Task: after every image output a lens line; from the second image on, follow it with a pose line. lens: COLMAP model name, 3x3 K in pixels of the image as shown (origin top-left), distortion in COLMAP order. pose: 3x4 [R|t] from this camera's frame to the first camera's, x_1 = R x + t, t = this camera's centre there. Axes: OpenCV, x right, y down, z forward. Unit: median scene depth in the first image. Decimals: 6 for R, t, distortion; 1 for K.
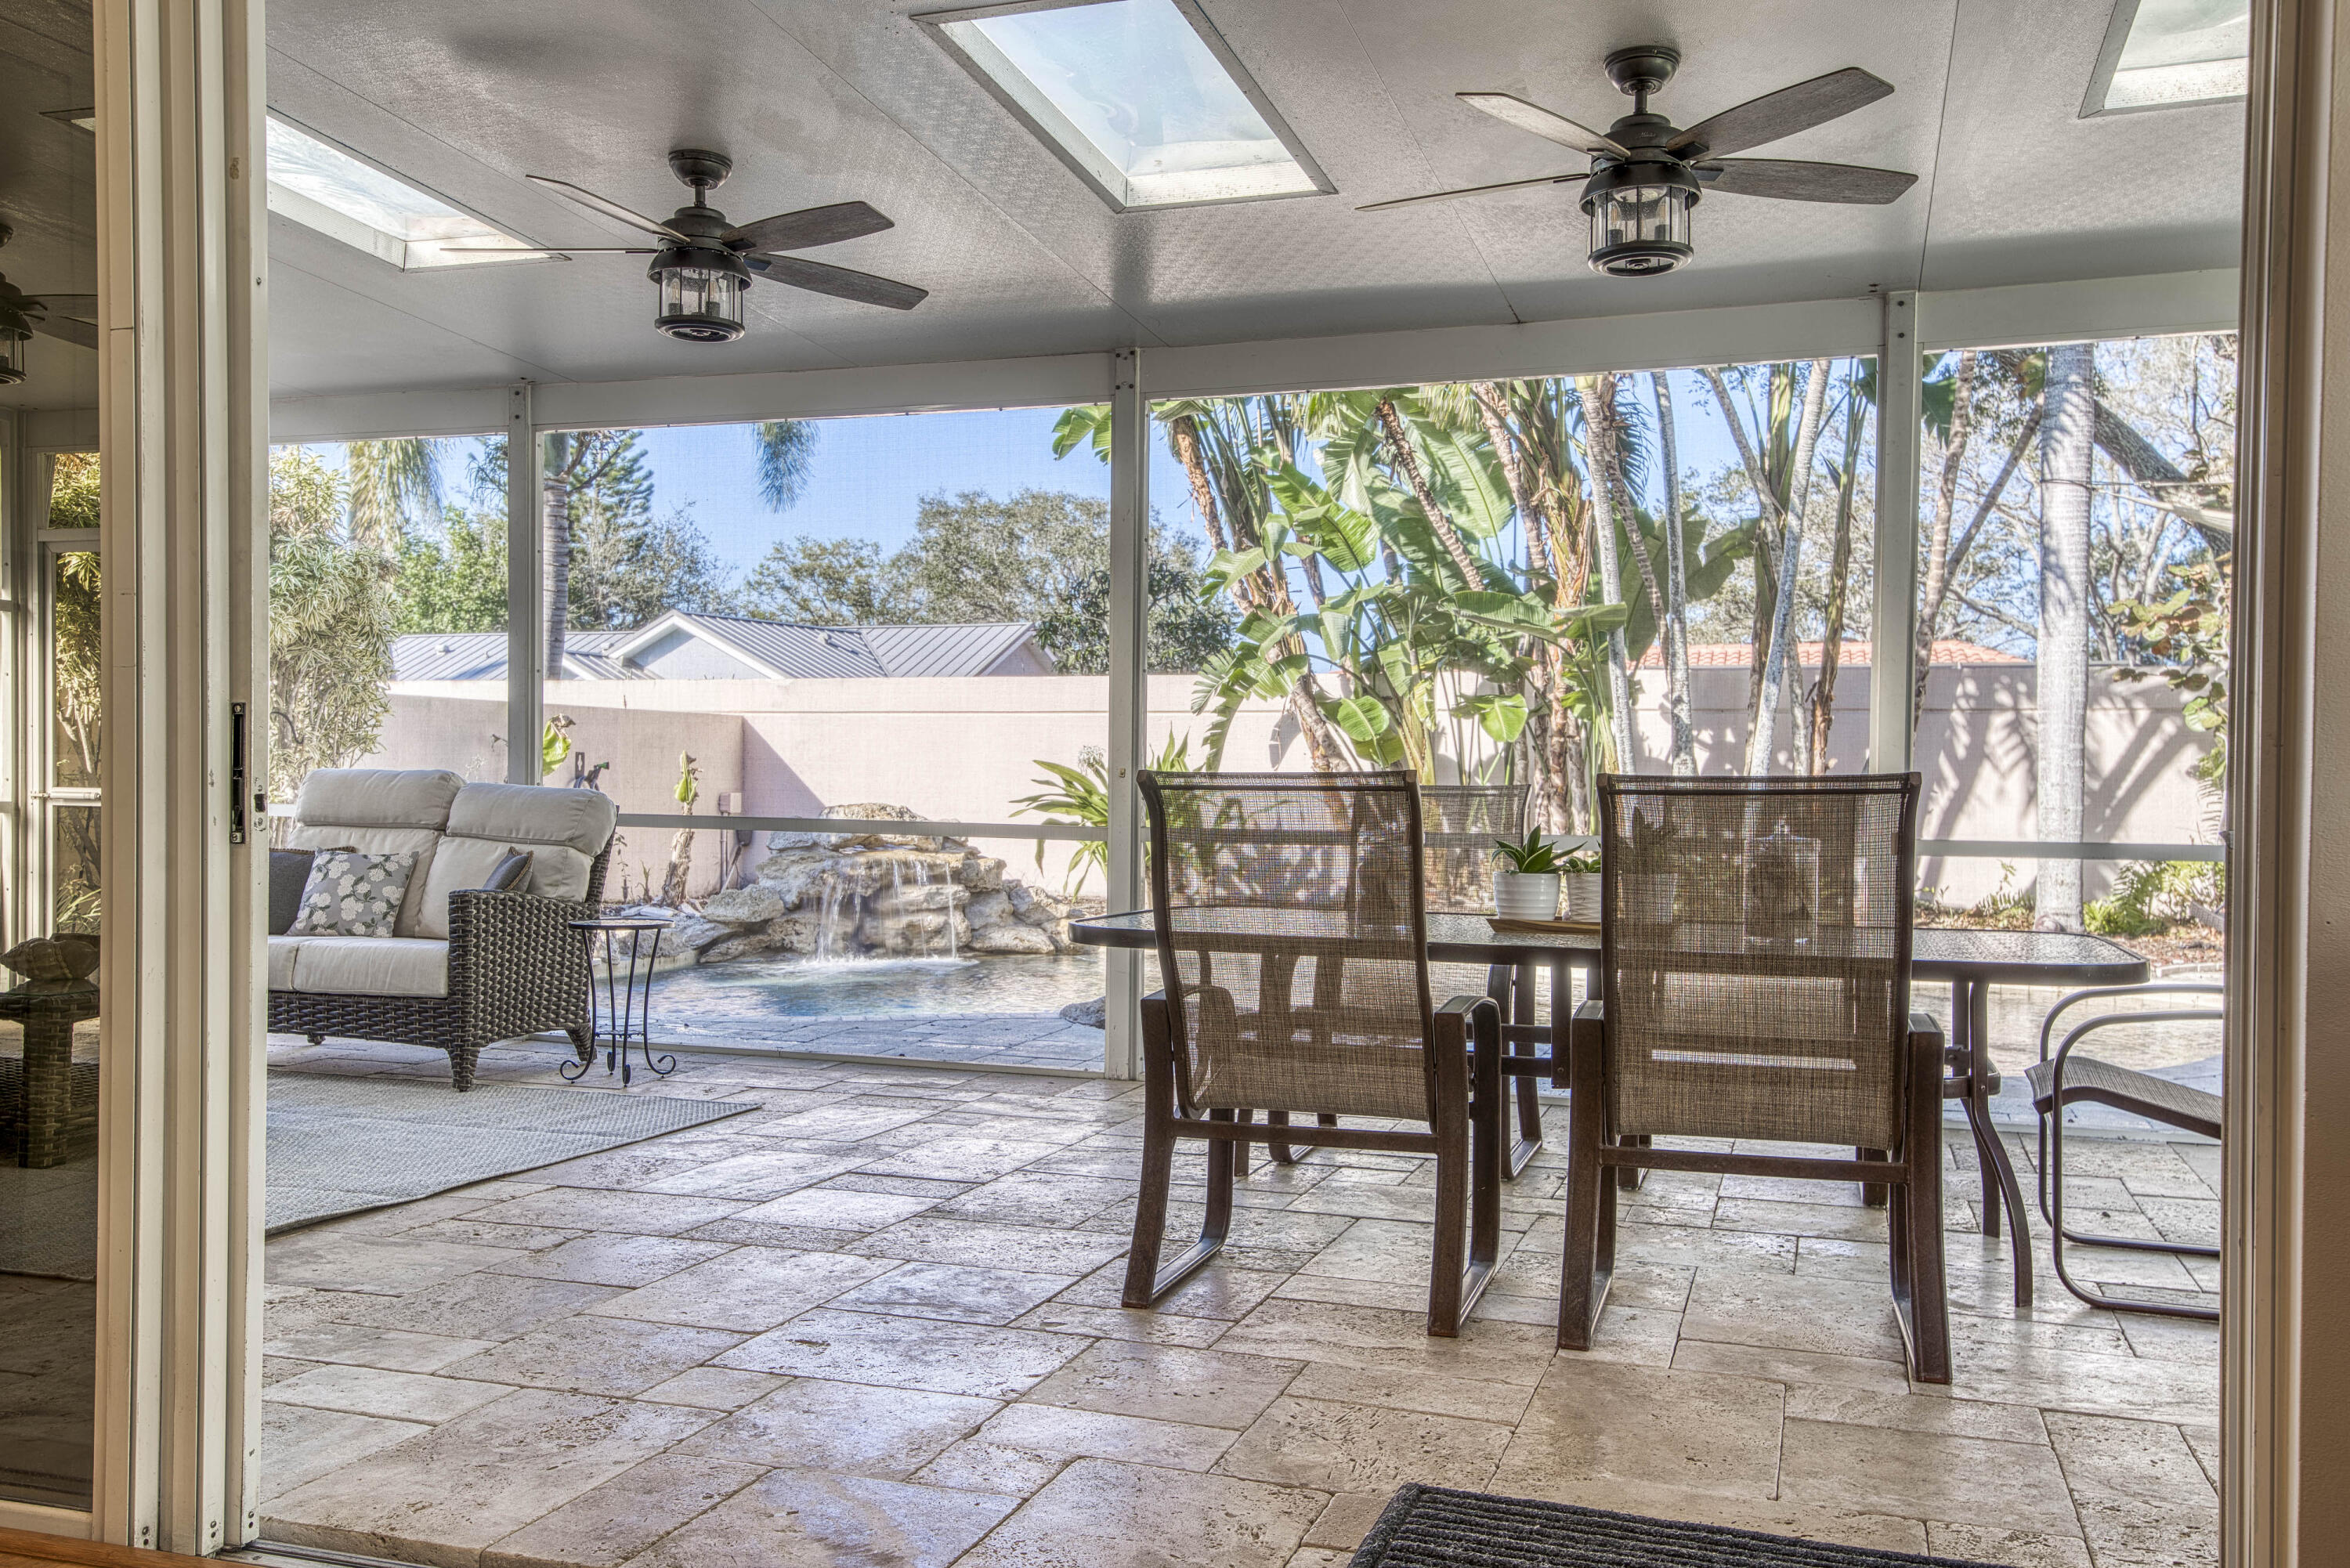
lens RADIAL K [[1919.9, 0, 1220.0], [0, 1919.9, 795.5], [0, 0, 1]] dist [0.046057, -0.001094]
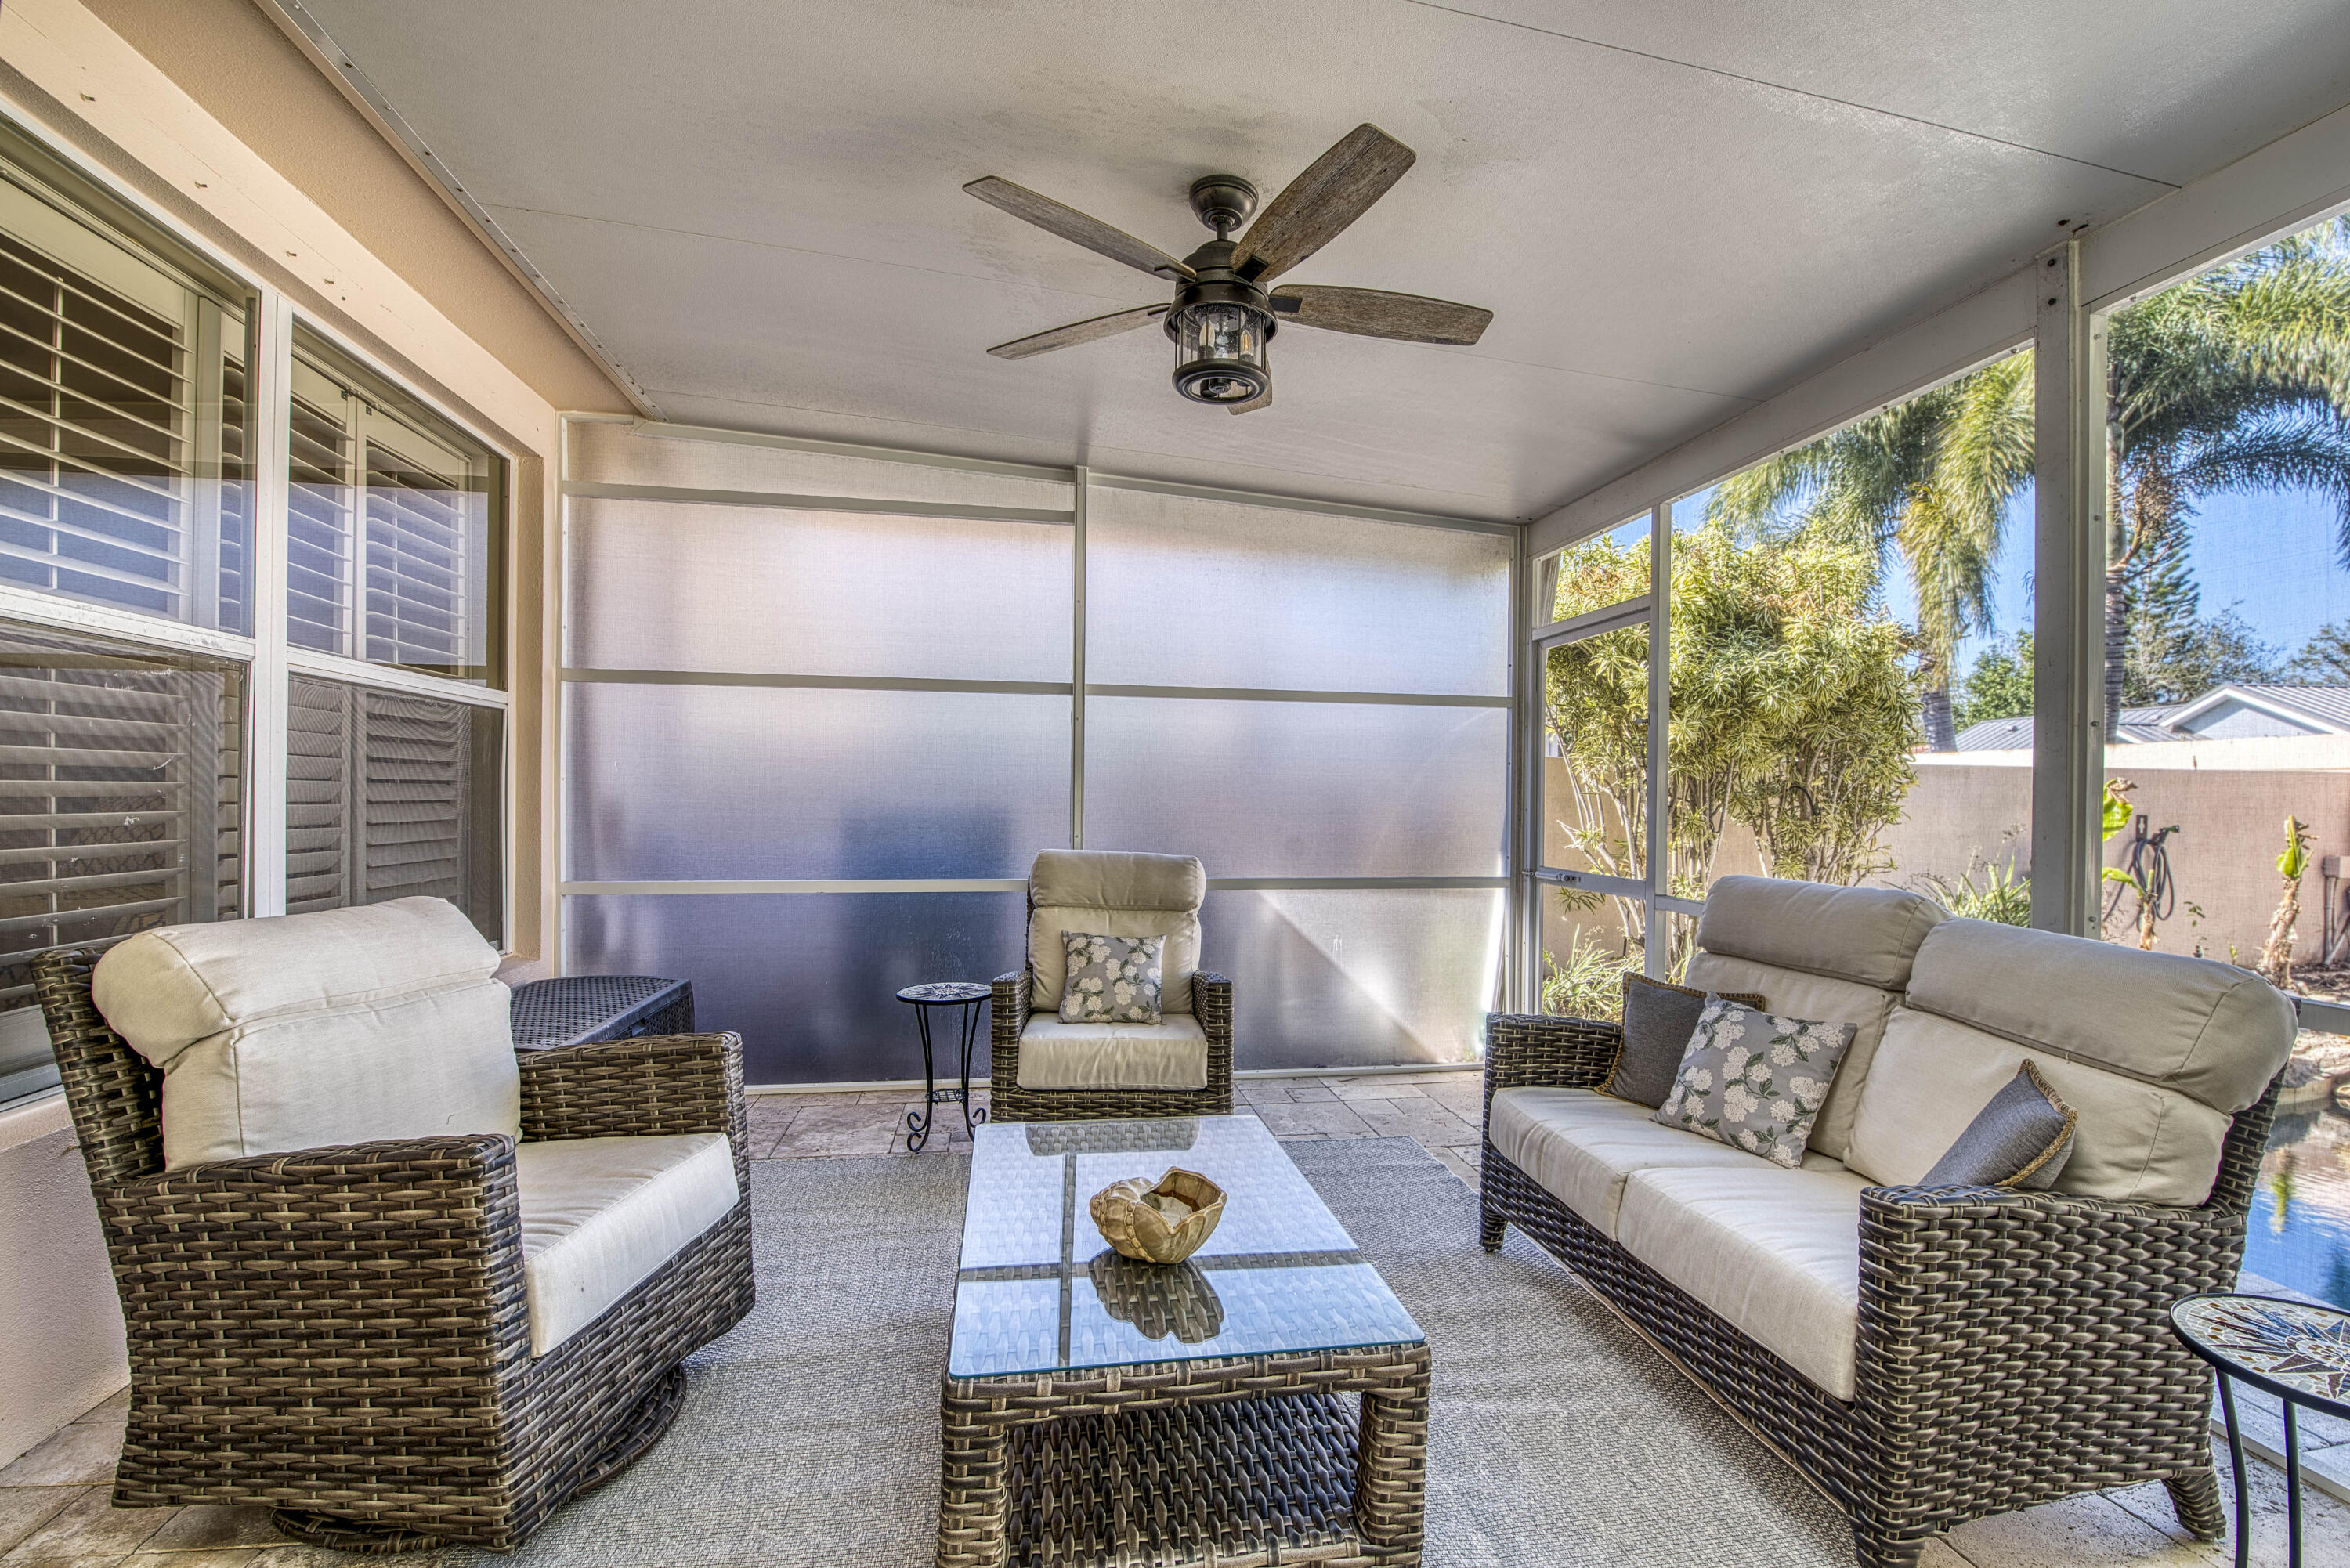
lens RADIAL K [[1016.4, 0, 1199.6], [0, 1016.4, 810.7], [0, 0, 1]] dist [0.000596, -0.010719]
pose [[0.486680, 0.003783, -0.873572, -0.136059], [-0.011416, 0.999933, -0.002030, -0.021720], [0.873506, 0.010961, 0.486690, 0.384890]]
